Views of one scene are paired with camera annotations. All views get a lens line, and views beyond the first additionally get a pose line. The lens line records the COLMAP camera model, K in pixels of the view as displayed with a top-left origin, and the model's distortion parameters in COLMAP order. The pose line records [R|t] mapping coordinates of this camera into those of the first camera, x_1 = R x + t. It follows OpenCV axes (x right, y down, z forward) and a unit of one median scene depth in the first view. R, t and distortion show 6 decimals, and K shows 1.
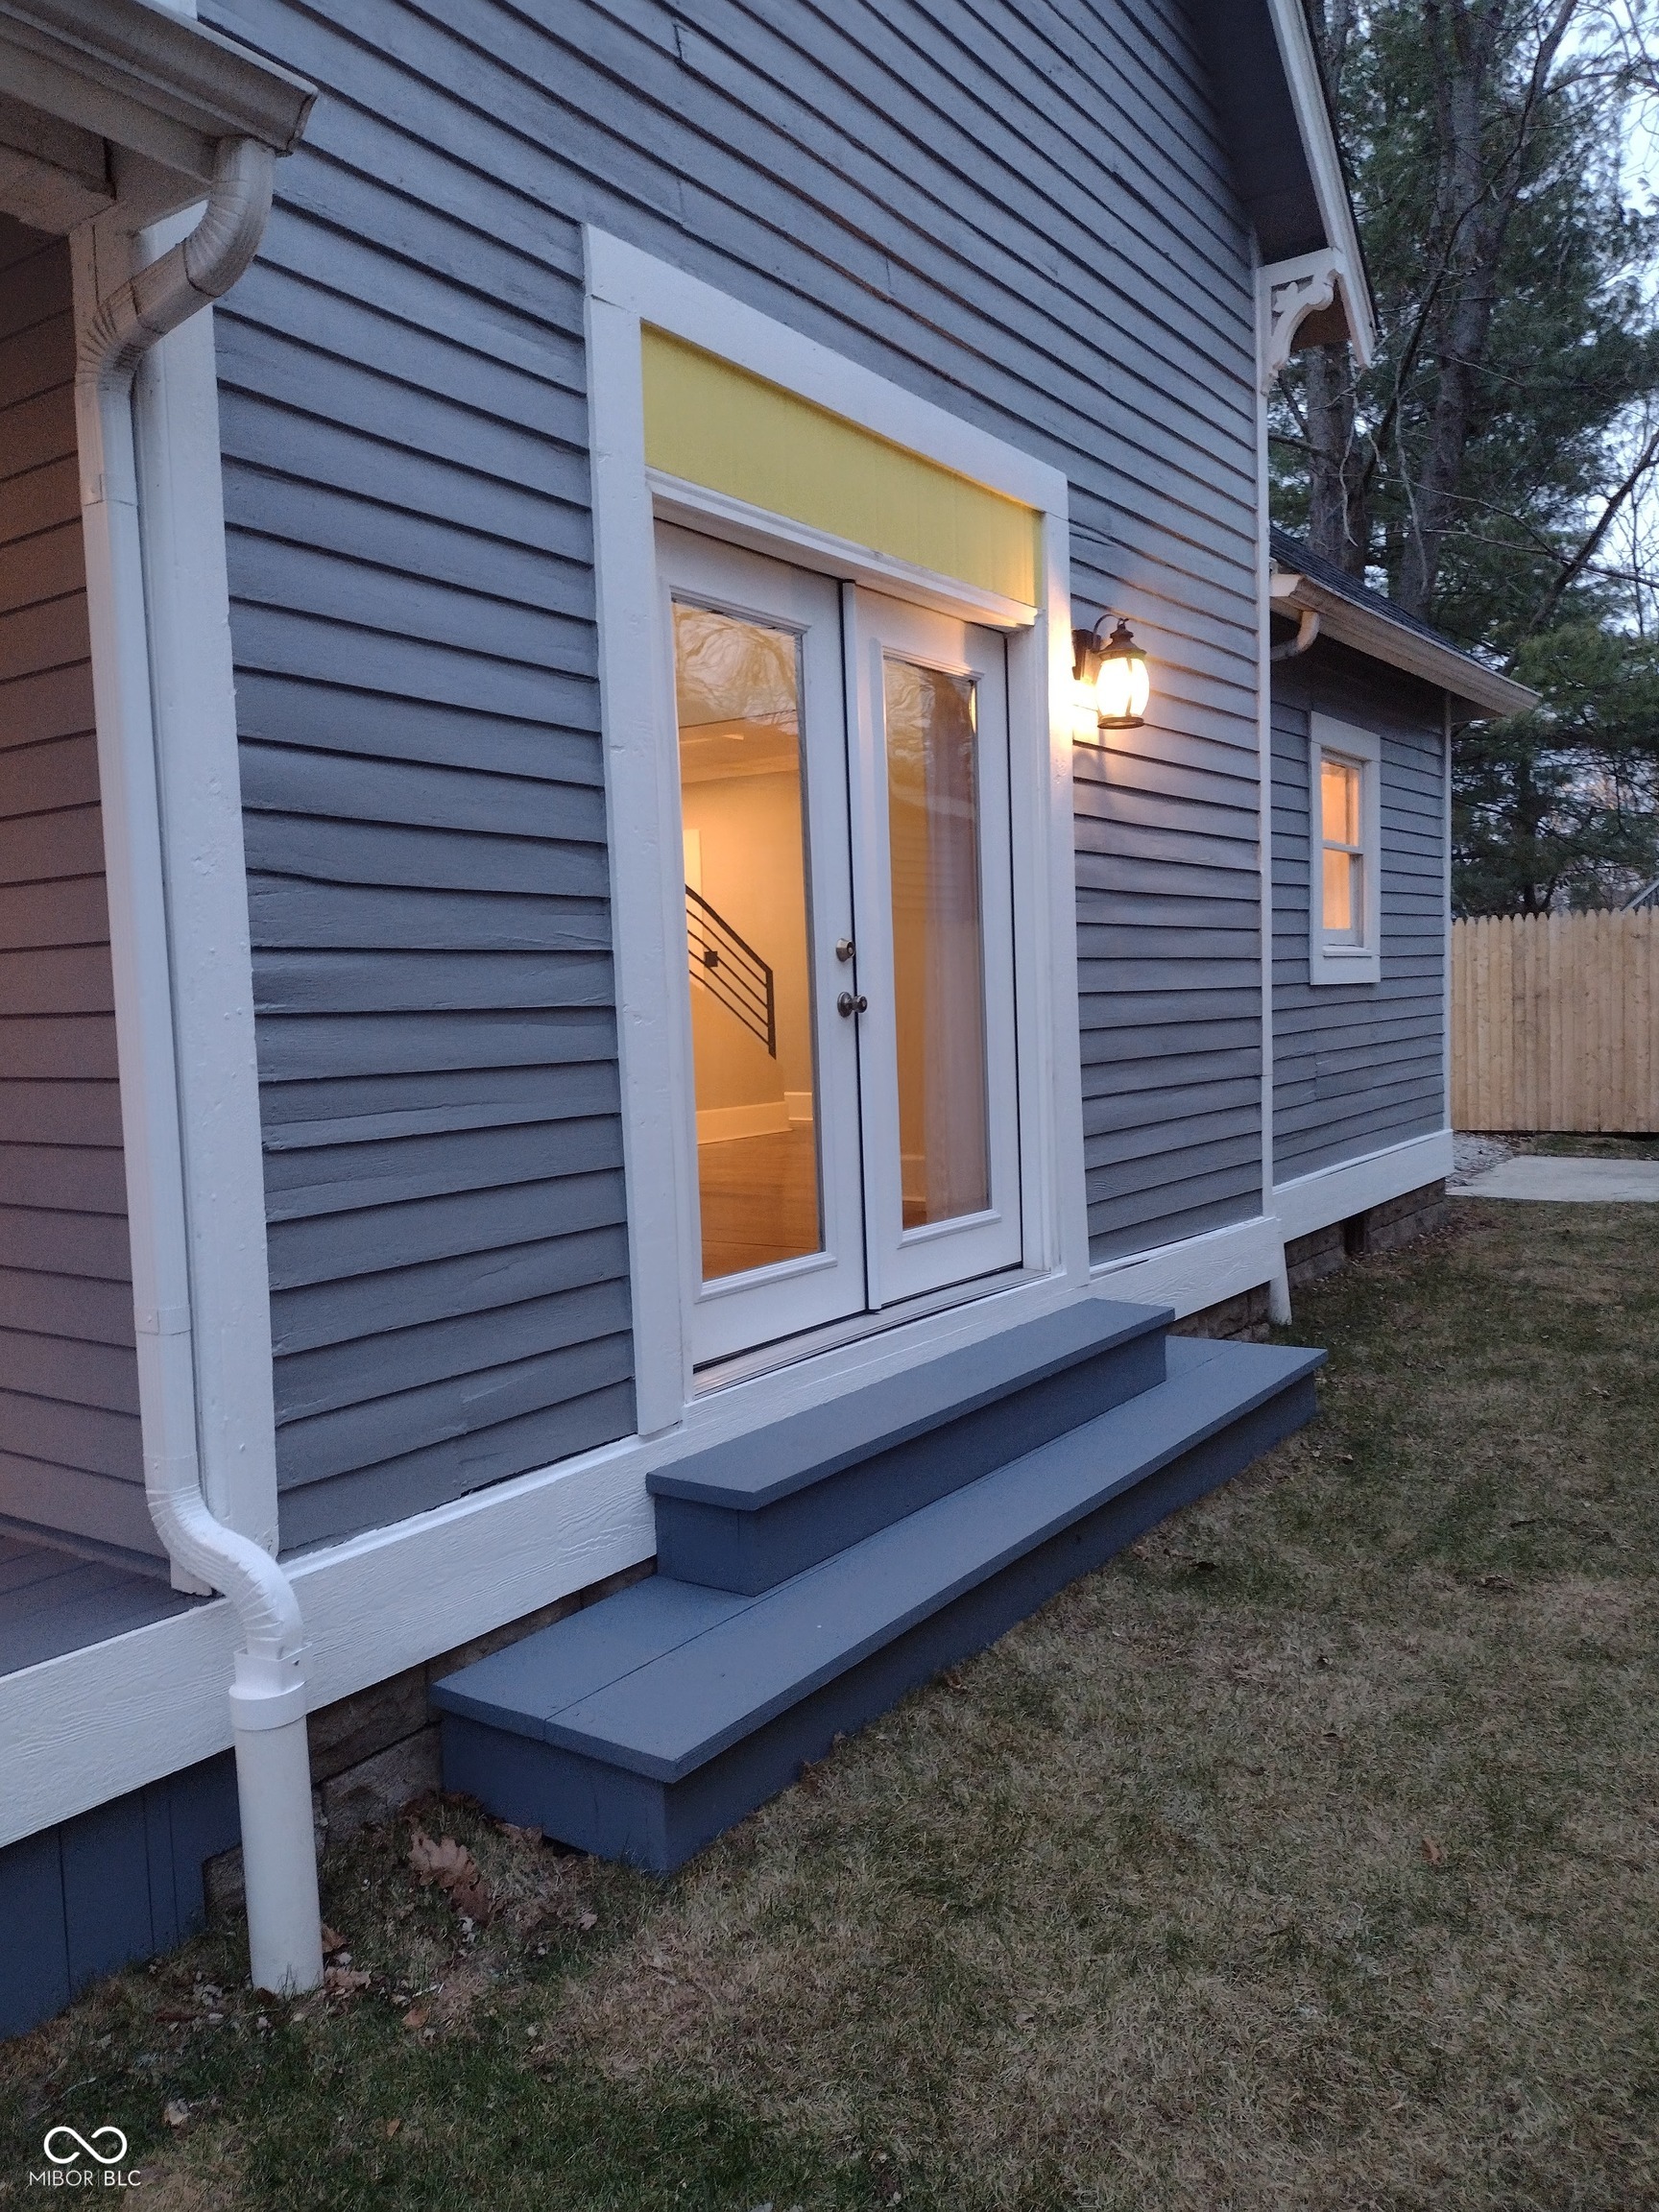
lens RADIAL K [[1663.8, 0, 821.5], [0, 1663.8, 1093.4], [0, 0, 1]] dist [0.071578, -0.087384]
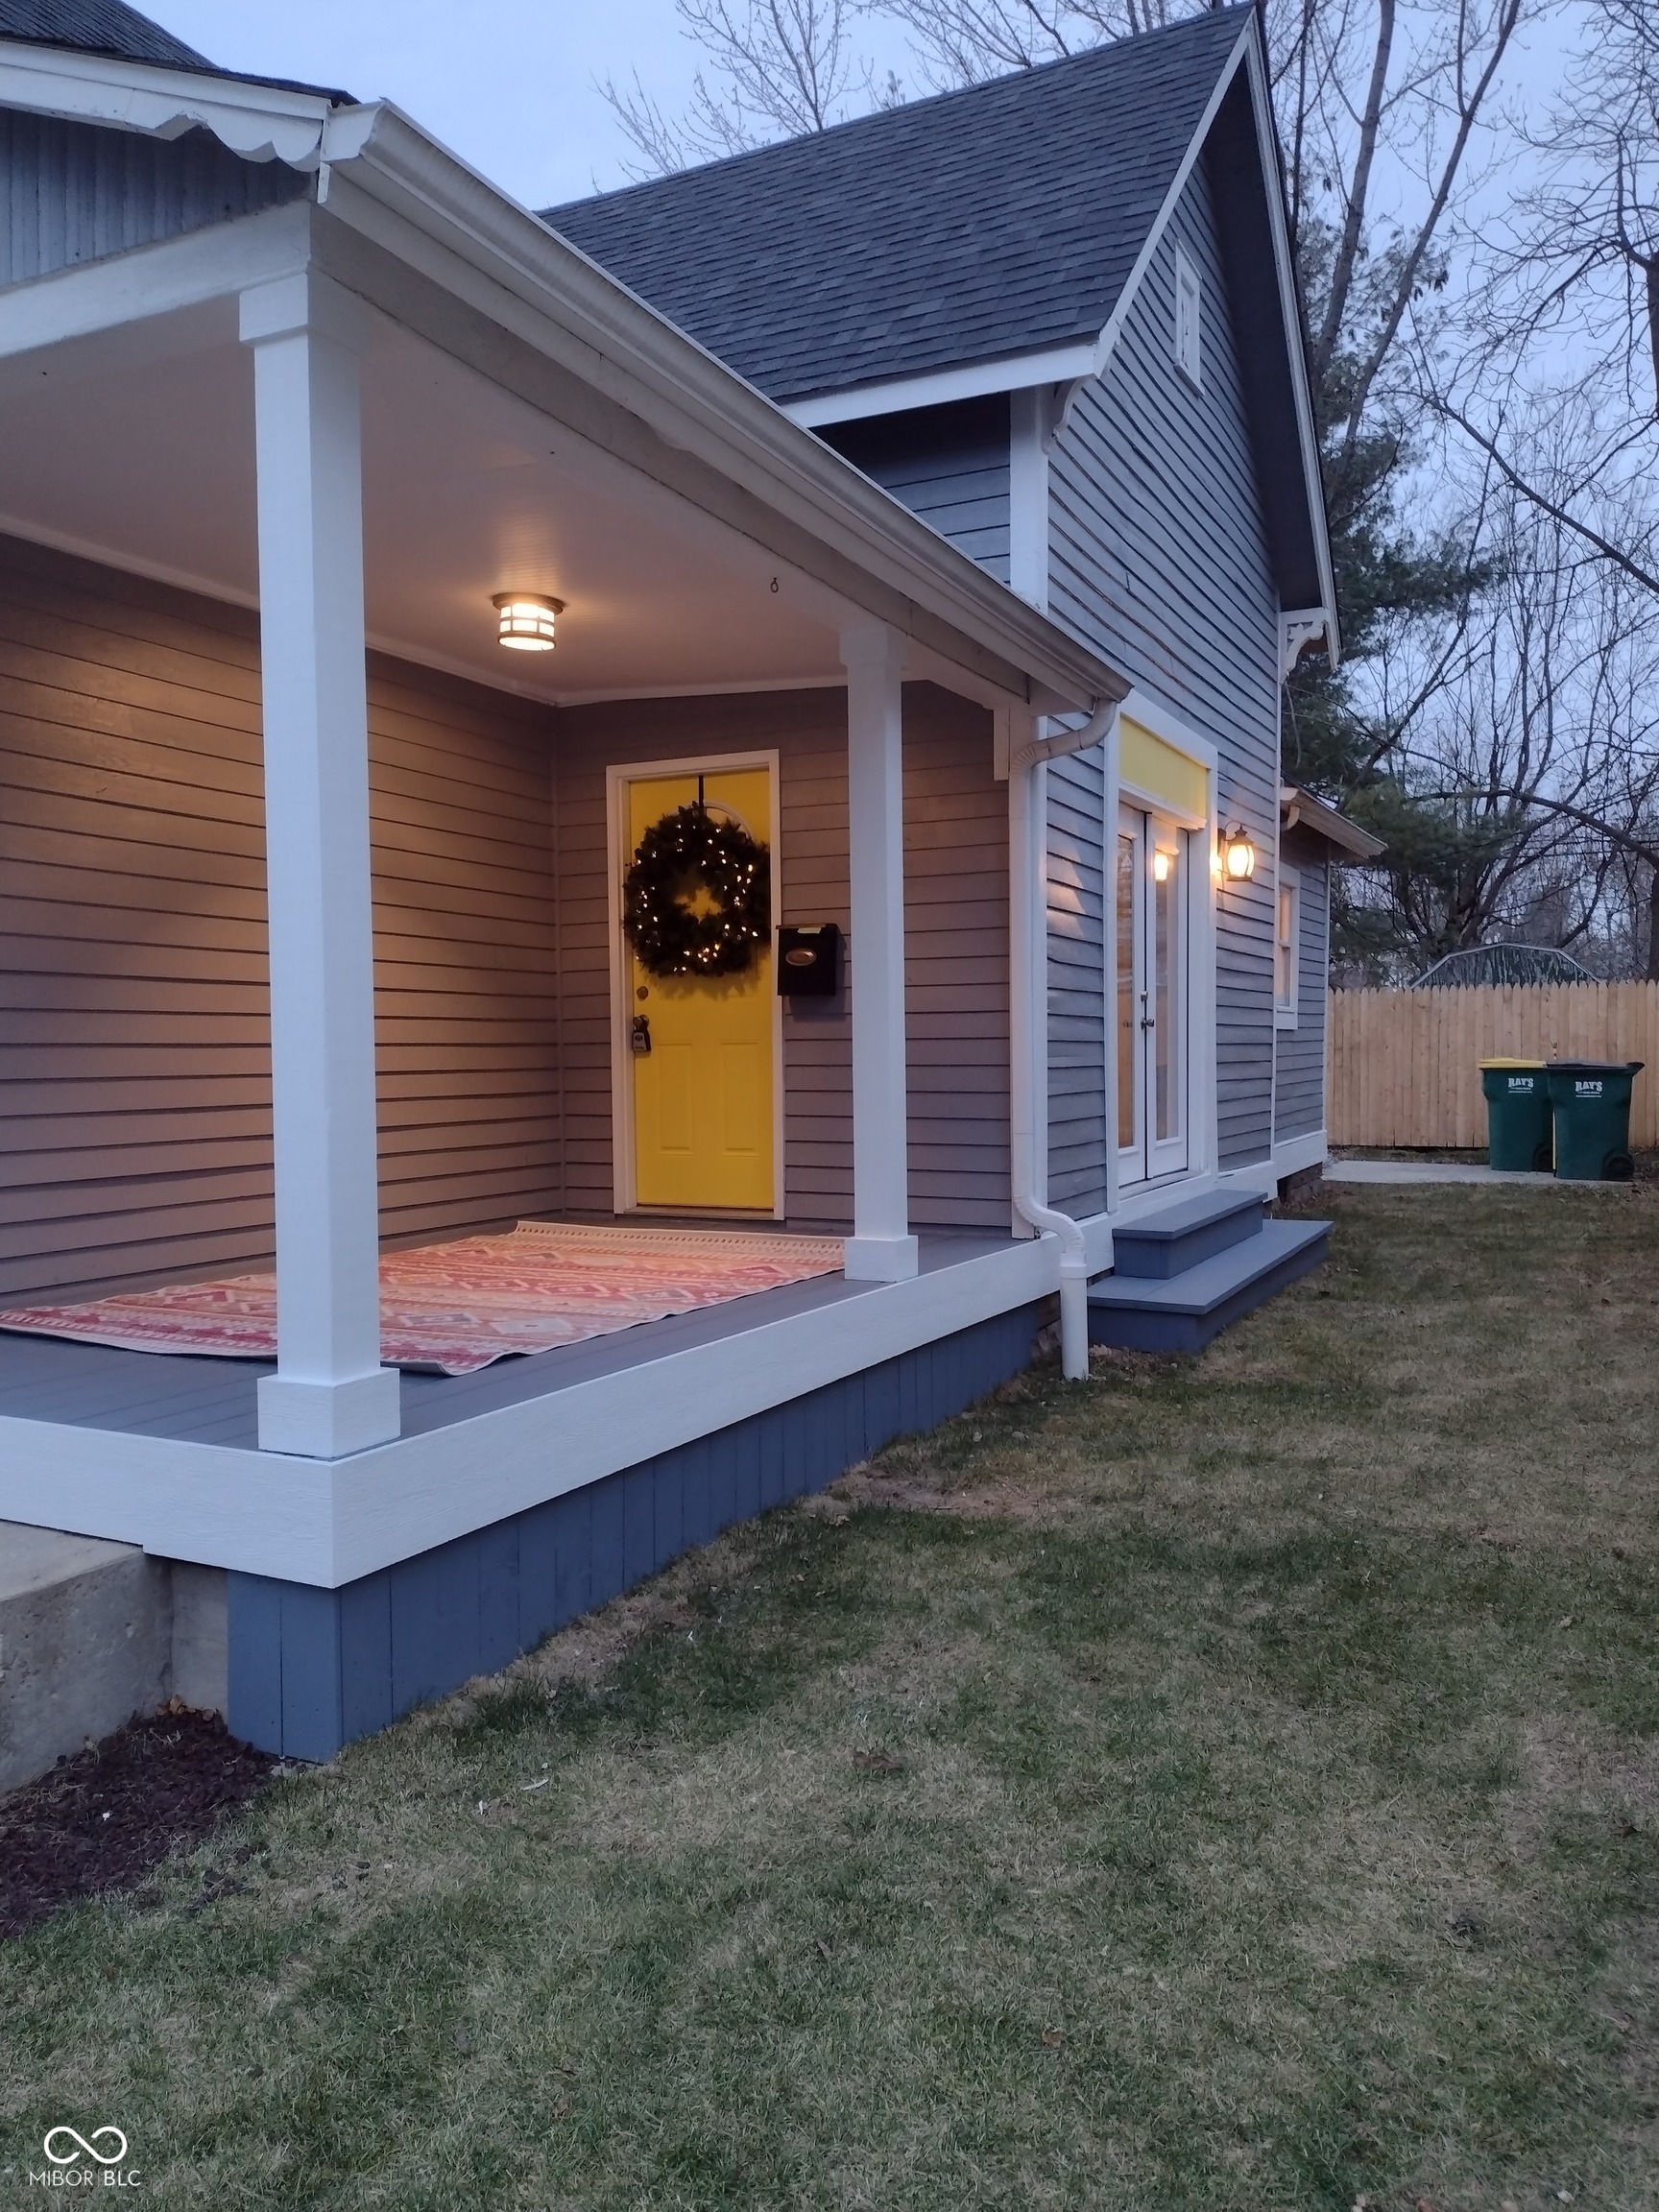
lens RADIAL K [[1663.8, 0, 812.5], [0, 1663.8, 1107.3], [0, 0, 1]] dist [0.071578, -0.087384]
pose [[0.988784, 0.025494, 0.147163, -0.520401], [-0.022354, 0.999487, -0.022953, 0.079237], [-0.147672, 0.019406, 0.988846, -0.713309]]
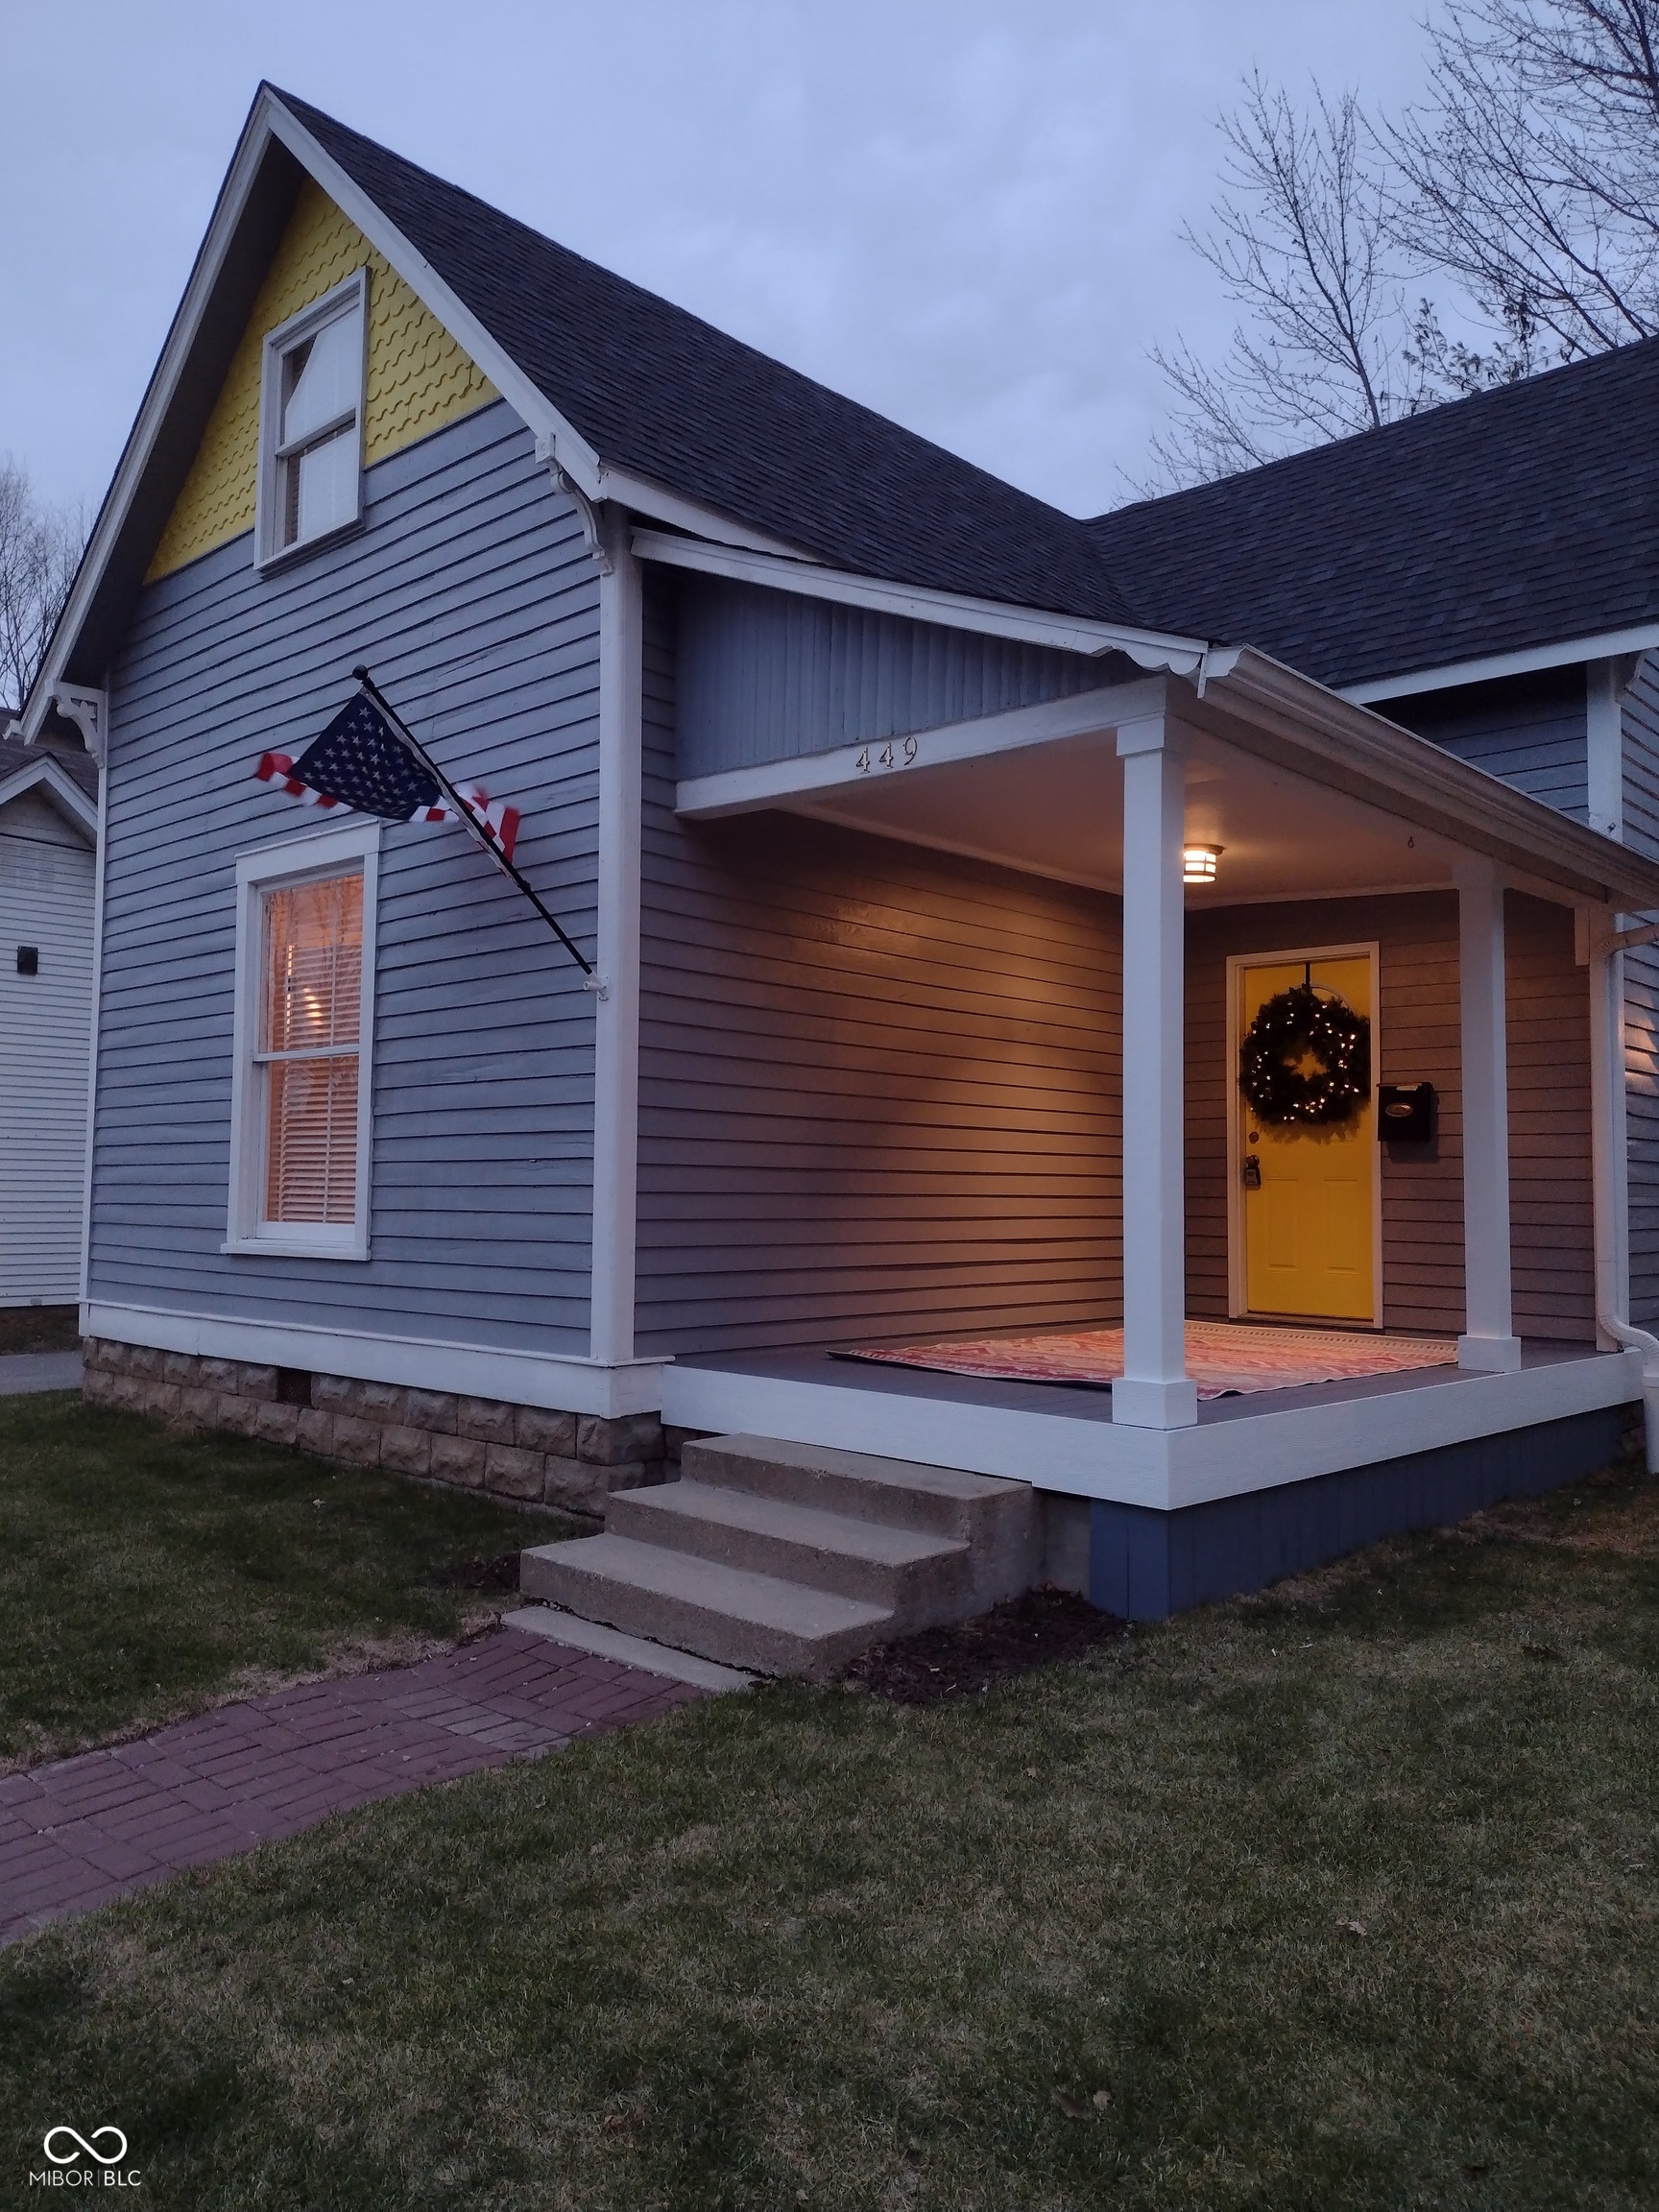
lens RADIAL K [[1663.8, 0, 812.5], [0, 1663.8, 1091.0], [0, 0, 1]] dist [0.071578, -0.087384]
pose [[0.988631, 0.041569, -0.144505, -0.660712], [-0.056936, 0.992958, -0.103891, 0.111240], [0.139169, 0.110937, 0.984035, -1.069685]]
